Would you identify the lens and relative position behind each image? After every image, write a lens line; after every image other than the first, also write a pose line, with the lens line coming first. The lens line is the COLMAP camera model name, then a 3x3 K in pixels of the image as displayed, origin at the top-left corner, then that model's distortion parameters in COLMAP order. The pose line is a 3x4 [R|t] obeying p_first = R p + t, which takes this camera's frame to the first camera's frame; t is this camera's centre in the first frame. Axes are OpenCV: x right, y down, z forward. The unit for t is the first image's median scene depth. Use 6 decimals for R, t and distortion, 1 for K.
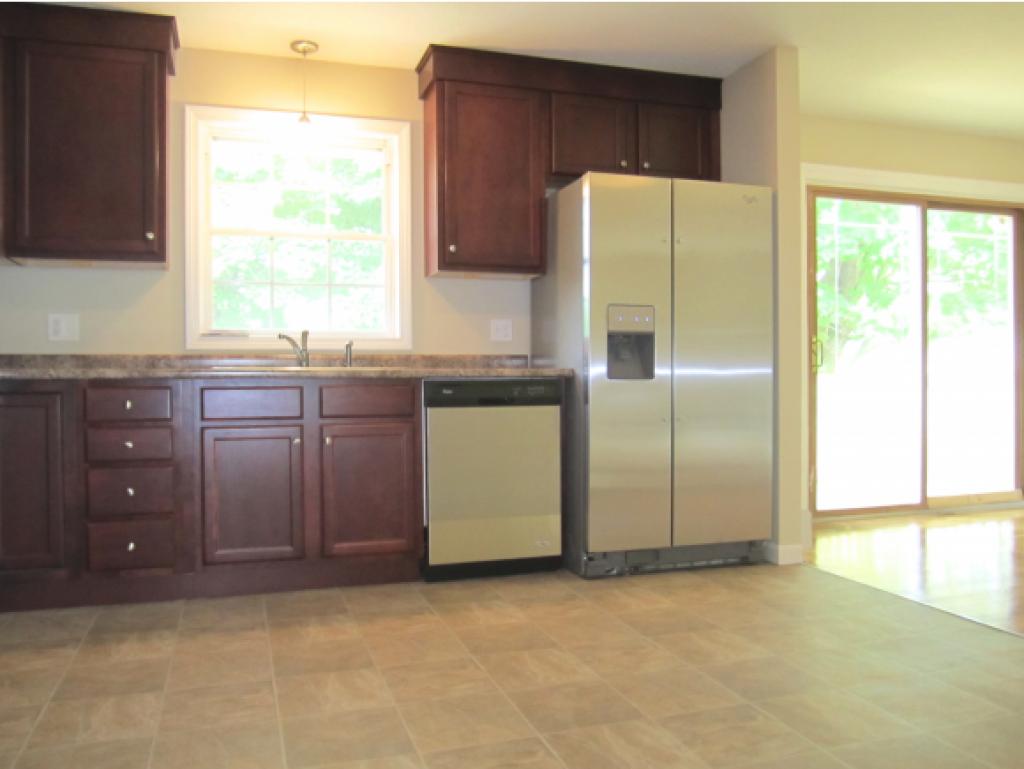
lens RADIAL K [[833.2, 0, 509.9], [0, 833.2, 396.4], [0, 0, 1]] dist [-0.065803, 0.014682]
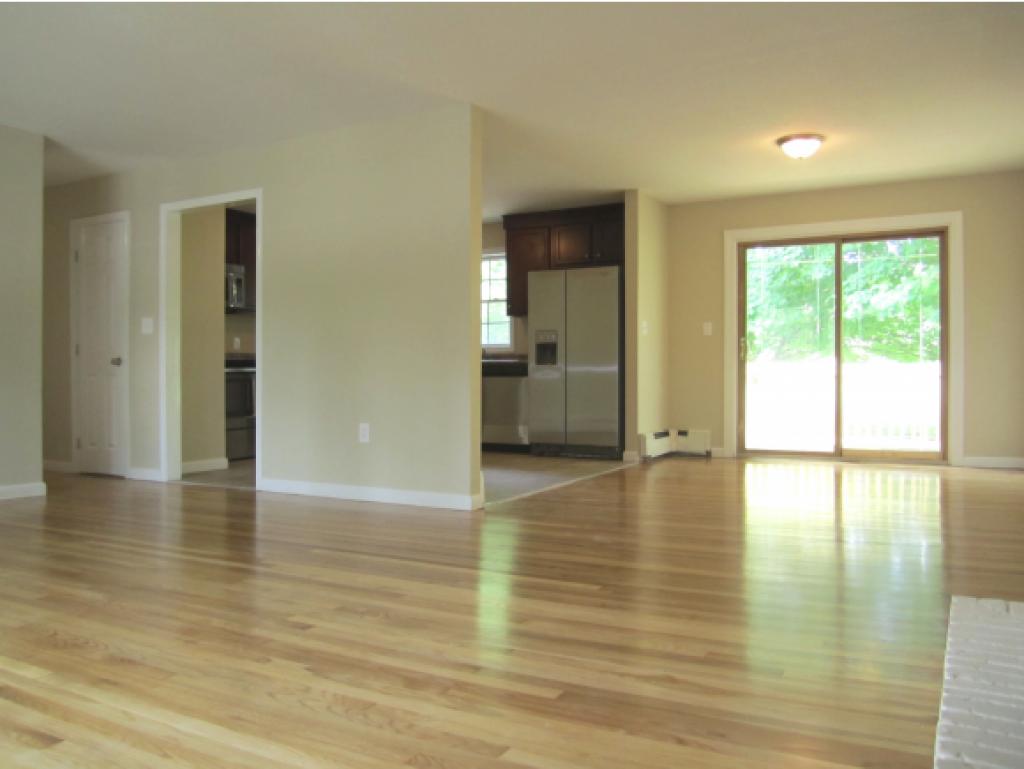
lens RADIAL K [[890.4, 0, 535.9], [0, 890.4, 372.2], [0, 0, 1]] dist [-0.063594, 0.003609]
pose [[0.688064, 0.007142, -0.725615, 1.754993], [-0.015196, 0.999874, -0.004567, 0.010554], [0.725491, 0.014169, 0.688086, -0.605026]]
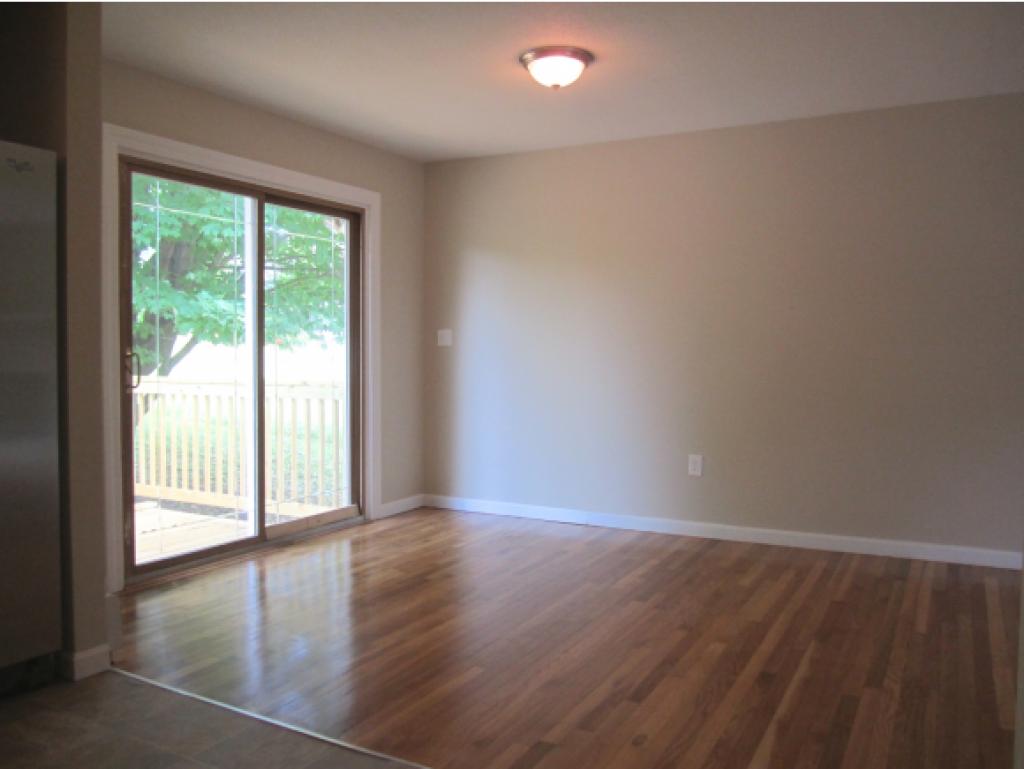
lens RADIAL K [[846.3, 0, 512.0], [0, 846.3, 384.5], [0, 0, 1]] dist [-0.055881, 0.002950]
pose [[0.725829, -0.013462, 0.687744, 0.109928], [0.003354, 0.999866, 0.016032, -0.065129], [-0.687867, -0.009330, 0.725777, 0.217252]]
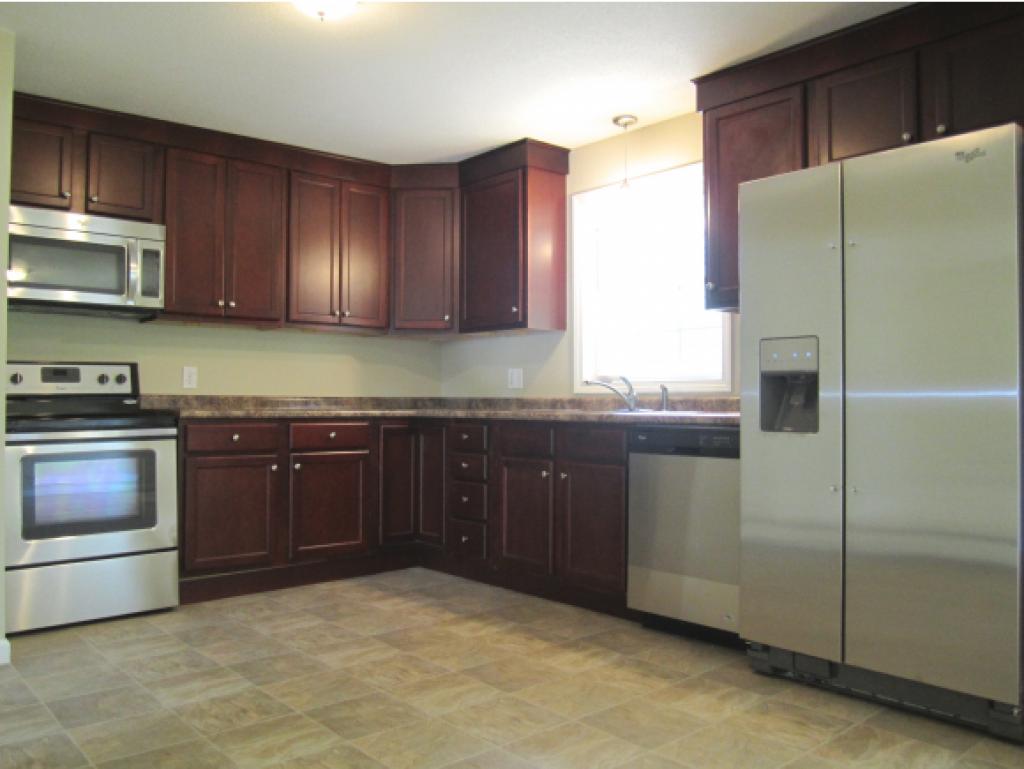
lens RADIAL K [[833.2, 0, 509.9], [0, 833.2, 396.4], [0, 0, 1]] dist [-0.065803, 0.014682]
pose [[0.388020, -0.000751, -0.921651, 0.733028], [-0.023084, 0.999678, -0.010533, -0.038301], [0.921362, 0.025362, 0.387878, 0.438749]]
